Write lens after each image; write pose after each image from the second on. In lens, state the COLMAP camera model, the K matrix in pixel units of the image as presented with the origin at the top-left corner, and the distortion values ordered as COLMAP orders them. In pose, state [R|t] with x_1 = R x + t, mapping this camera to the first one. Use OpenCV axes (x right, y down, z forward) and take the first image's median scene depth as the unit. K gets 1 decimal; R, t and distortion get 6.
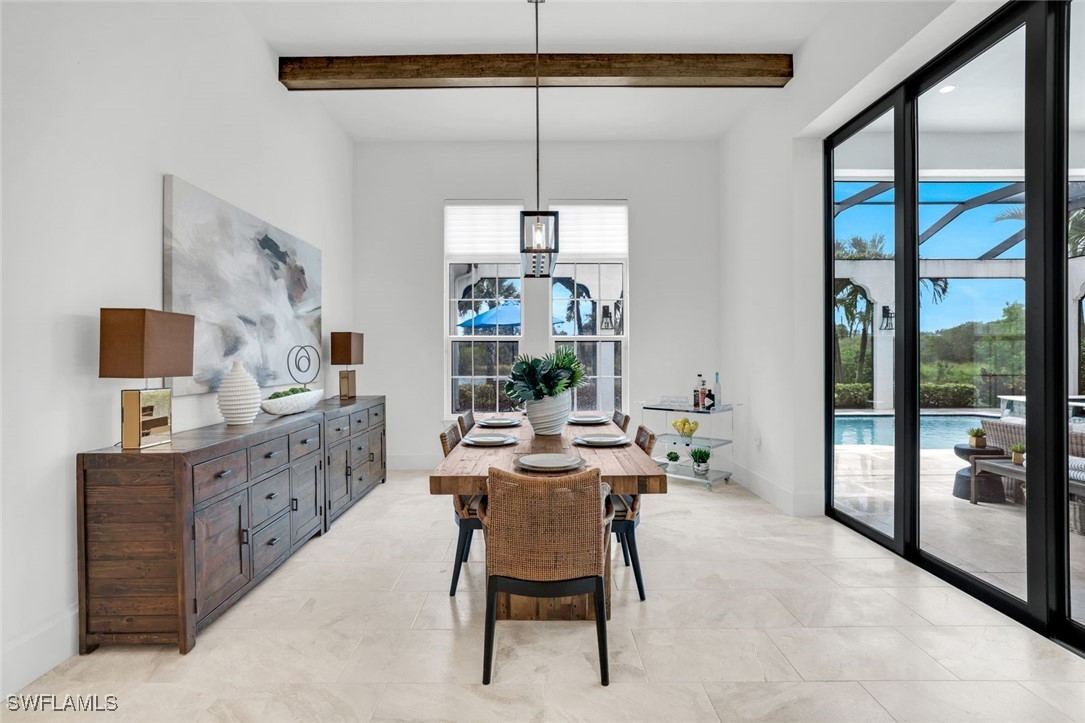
lens RADIAL K [[487.7, 0, 532.4], [0, 487.7, 350.9], [0, 0, 1]] dist [-0.003157, -0.000184]
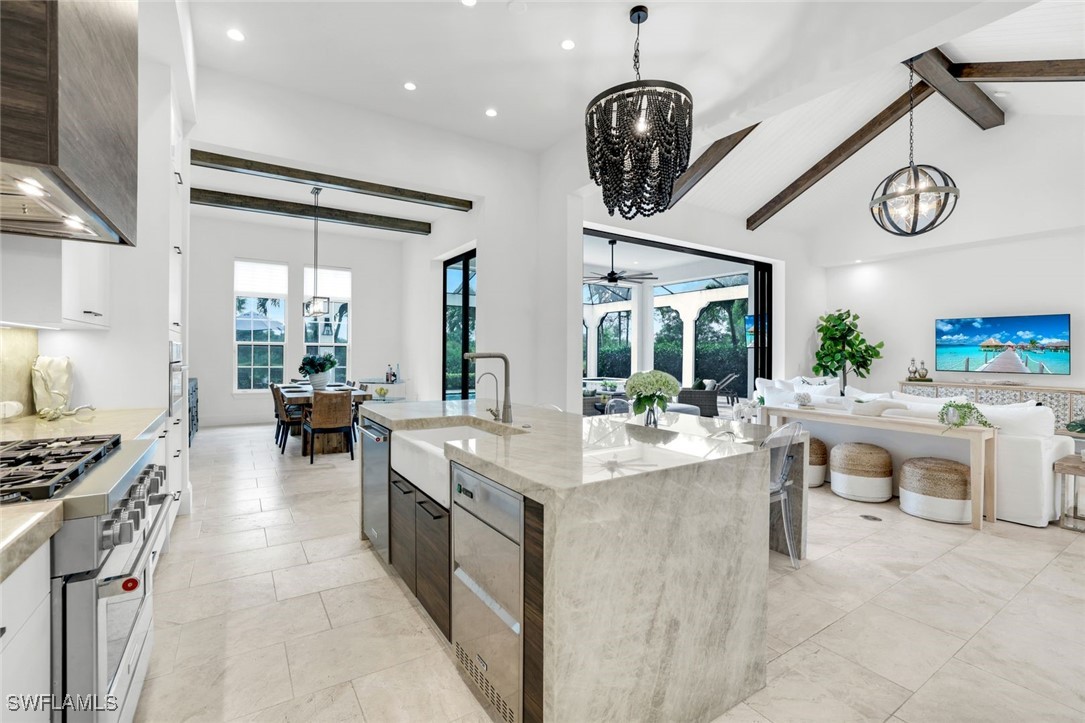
lens RADIAL K [[487.7, 0, 532.4], [0, 487.7, 350.9], [0, 0, 1]] dist [-0.003157, -0.000184]
pose [[0.831729, 0.013622, 0.555014, -0.324274], [-0.014263, 0.999893, -0.003166, -0.011869], [-0.554998, -0.005283, 0.831835, -1.151506]]
